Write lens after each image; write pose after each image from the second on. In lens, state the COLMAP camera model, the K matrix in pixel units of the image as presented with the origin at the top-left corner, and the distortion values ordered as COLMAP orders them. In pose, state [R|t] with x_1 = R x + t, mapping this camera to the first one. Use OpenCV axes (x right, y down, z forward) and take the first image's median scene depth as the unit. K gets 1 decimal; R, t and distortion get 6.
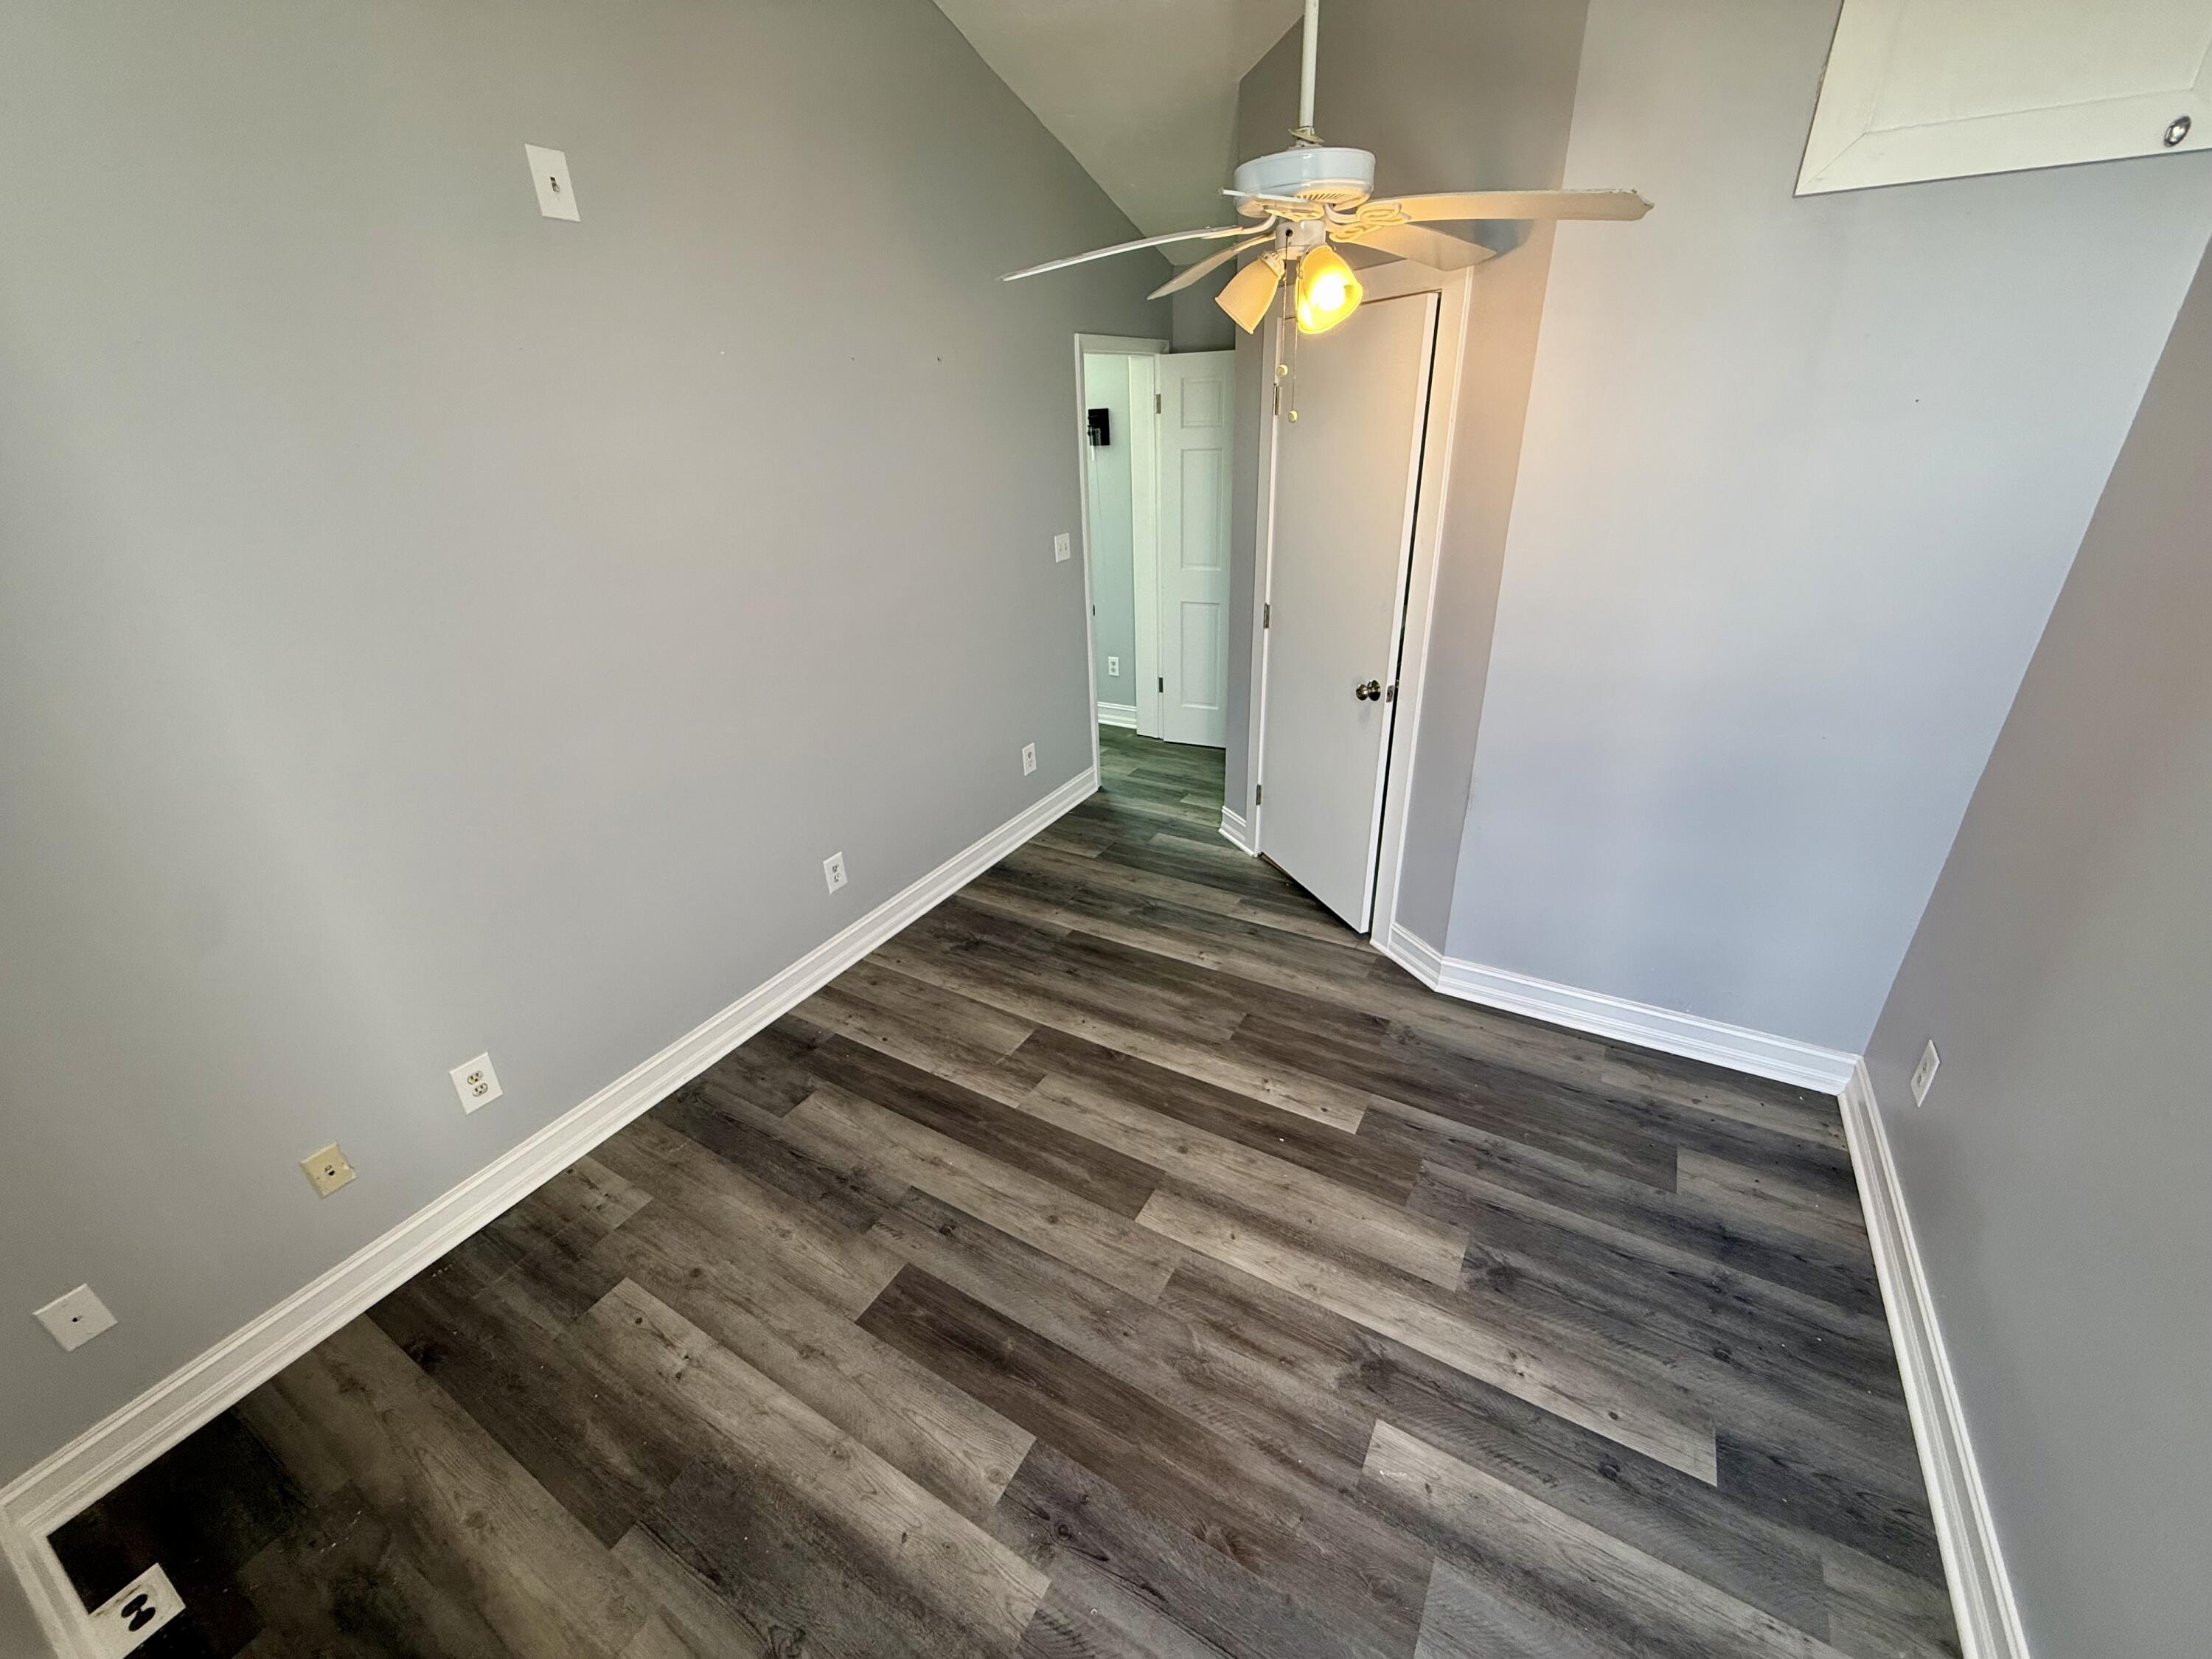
lens RADIAL K [[884.5, 0, 1102.6], [0, 884.5, 829.6], [0, 0, 1]] dist [-0.000270, 0.000201]
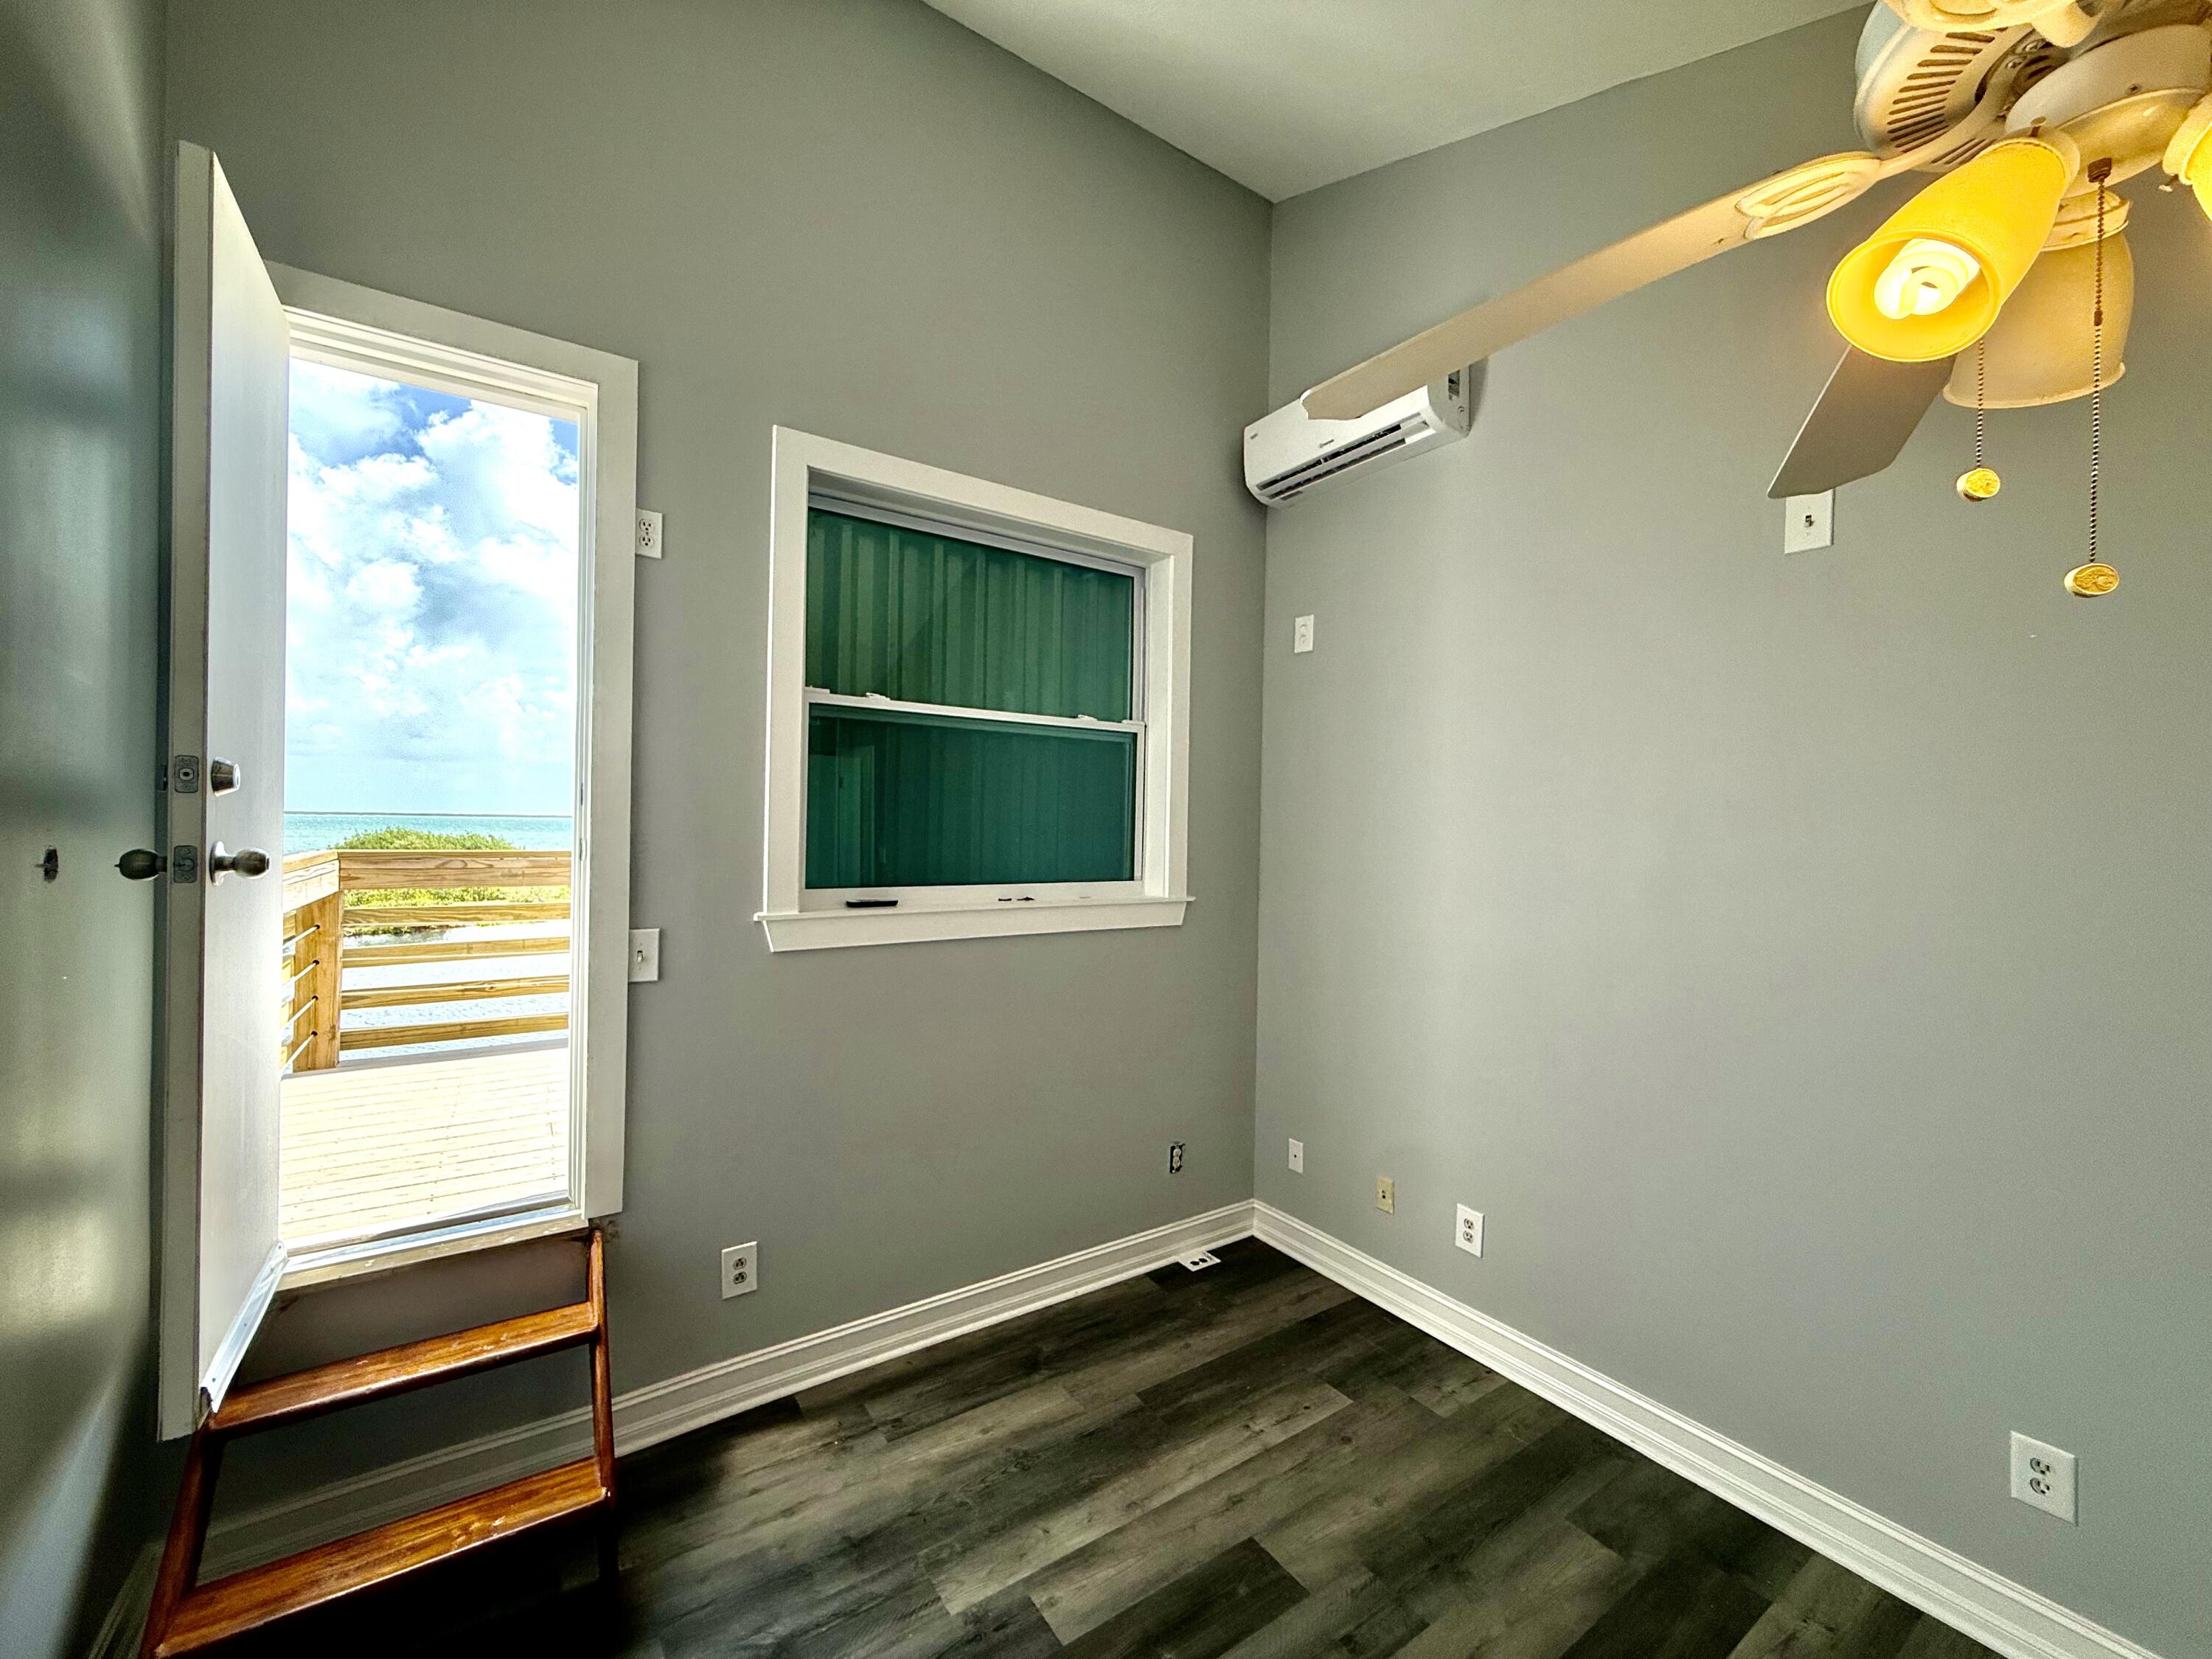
lens RADIAL K [[884.5, 0, 1100.8], [0, 884.5, 828.4], [0, 0, 1]] dist [-0.000270, 0.000201]
pose [[-0.431638, 0.035570, -0.901345, 0.659275], [-0.391729, 0.892692, 0.222820, -0.312024], [0.812549, 0.449261, -0.371386, 0.854410]]
